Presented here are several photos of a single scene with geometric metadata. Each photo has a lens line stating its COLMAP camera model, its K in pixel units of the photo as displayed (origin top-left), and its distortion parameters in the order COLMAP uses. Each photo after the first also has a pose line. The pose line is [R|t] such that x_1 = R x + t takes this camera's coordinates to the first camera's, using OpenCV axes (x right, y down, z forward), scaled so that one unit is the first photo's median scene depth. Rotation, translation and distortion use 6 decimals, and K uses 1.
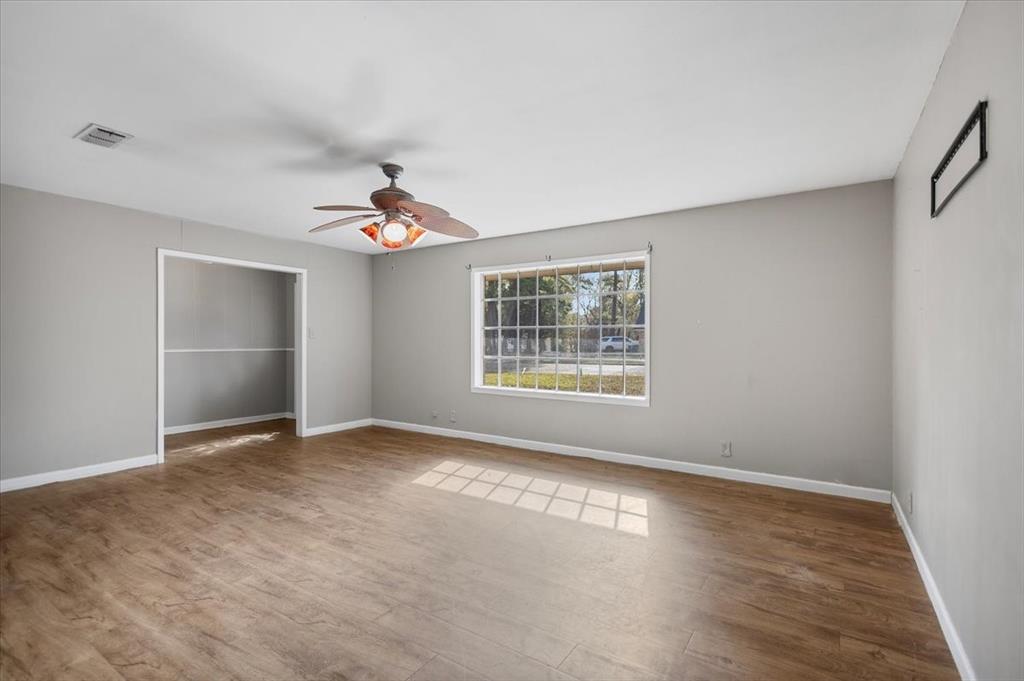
lens RADIAL K [[476.0, 0, 513.0], [0, 476.0, 350.1], [0, 0, 1]] dist [0.011957, -0.006849]
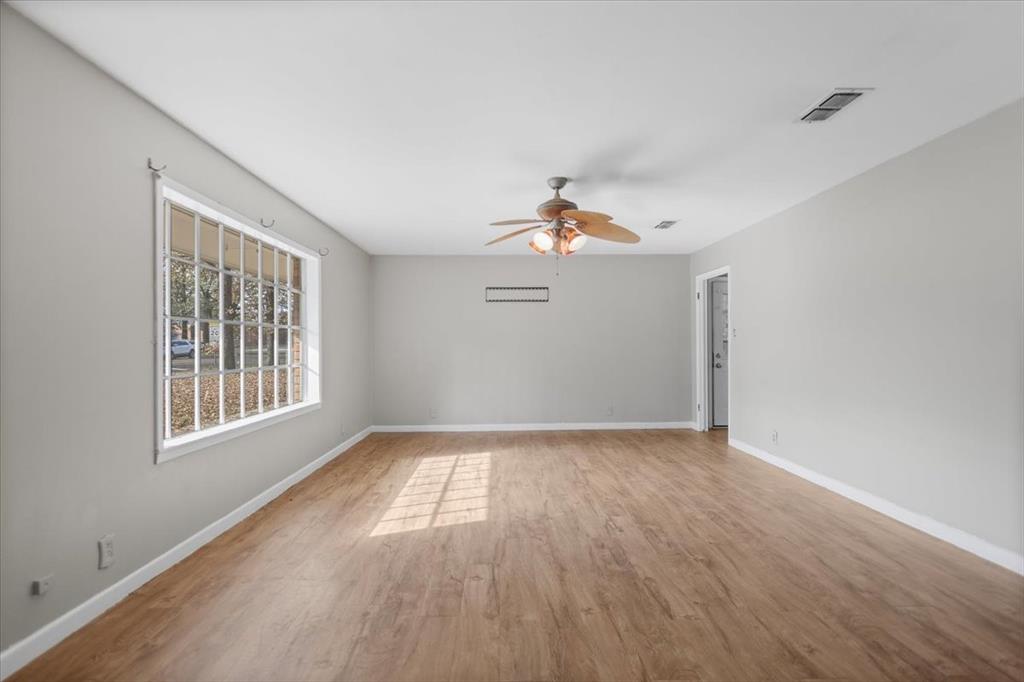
lens RADIAL K [[476.0, 0, 513.0], [0, 476.0, 350.6], [0, 0, 1]] dist [0.011957, -0.006849]
pose [[-0.580257, -0.009486, 0.814378, -1.037168], [0.015360, 0.999627, 0.022588, -0.025796], [-0.814289, 0.025616, -0.579895, 1.661292]]
